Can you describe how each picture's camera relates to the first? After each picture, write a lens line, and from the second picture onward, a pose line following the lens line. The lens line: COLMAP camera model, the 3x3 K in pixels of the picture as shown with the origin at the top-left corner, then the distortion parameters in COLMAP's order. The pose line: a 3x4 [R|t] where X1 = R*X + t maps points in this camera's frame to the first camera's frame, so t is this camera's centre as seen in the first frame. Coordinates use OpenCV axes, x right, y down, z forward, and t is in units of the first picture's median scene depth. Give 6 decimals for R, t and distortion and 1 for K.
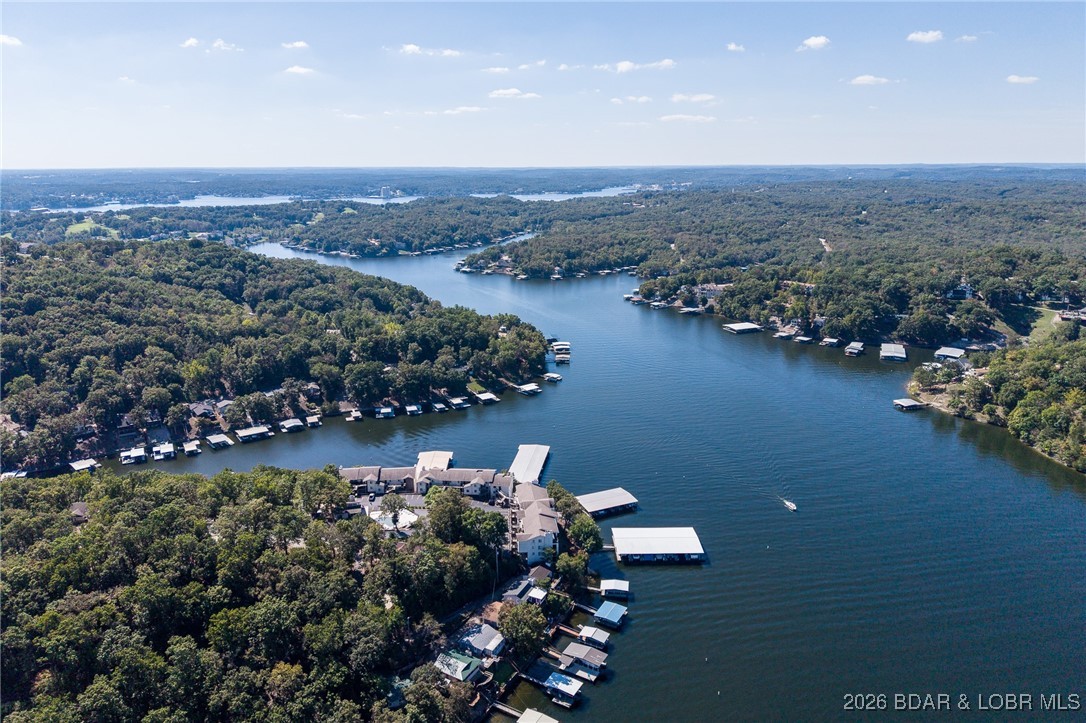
lens RADIAL K [[720.6, 0, 539.6], [0, 720.6, 366.9], [0, 0, 1]] dist [0.063711, -0.080848]
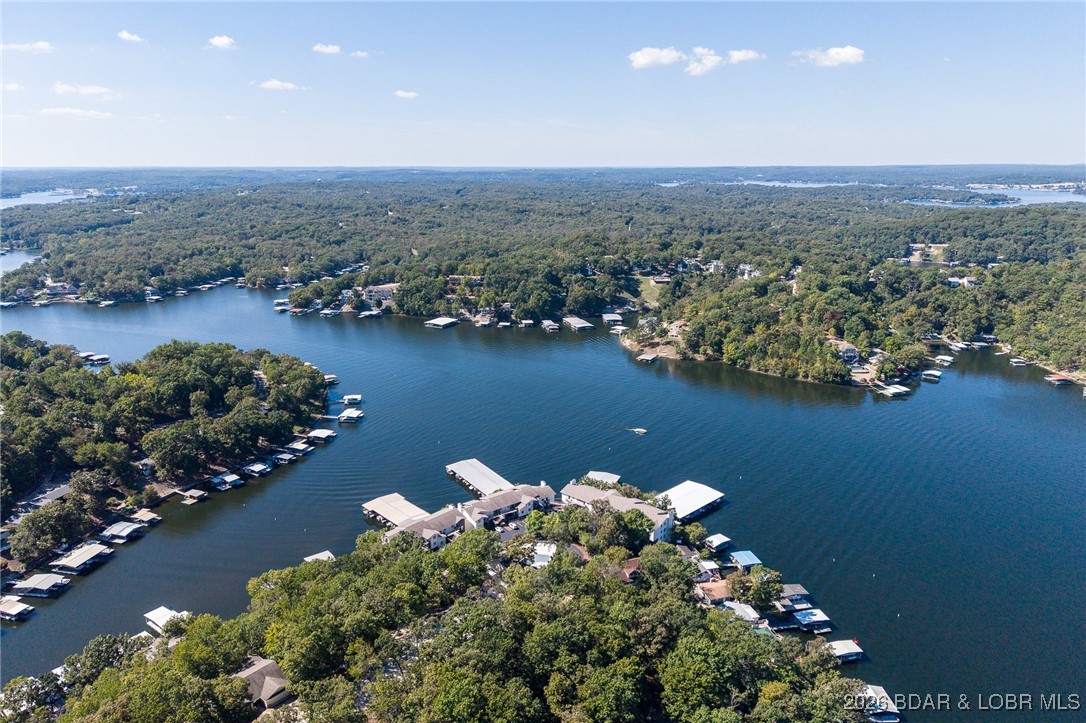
lens RADIAL K [[720.6, 0, 539.6], [0, 720.6, 366.9], [0, 0, 1]] dist [0.063711, -0.080848]
pose [[0.739213, -0.176842, 0.649840, -0.267482], [0.178714, 0.981824, 0.063892, -0.028246], [-0.649327, 0.068906, 0.757381, 0.105782]]
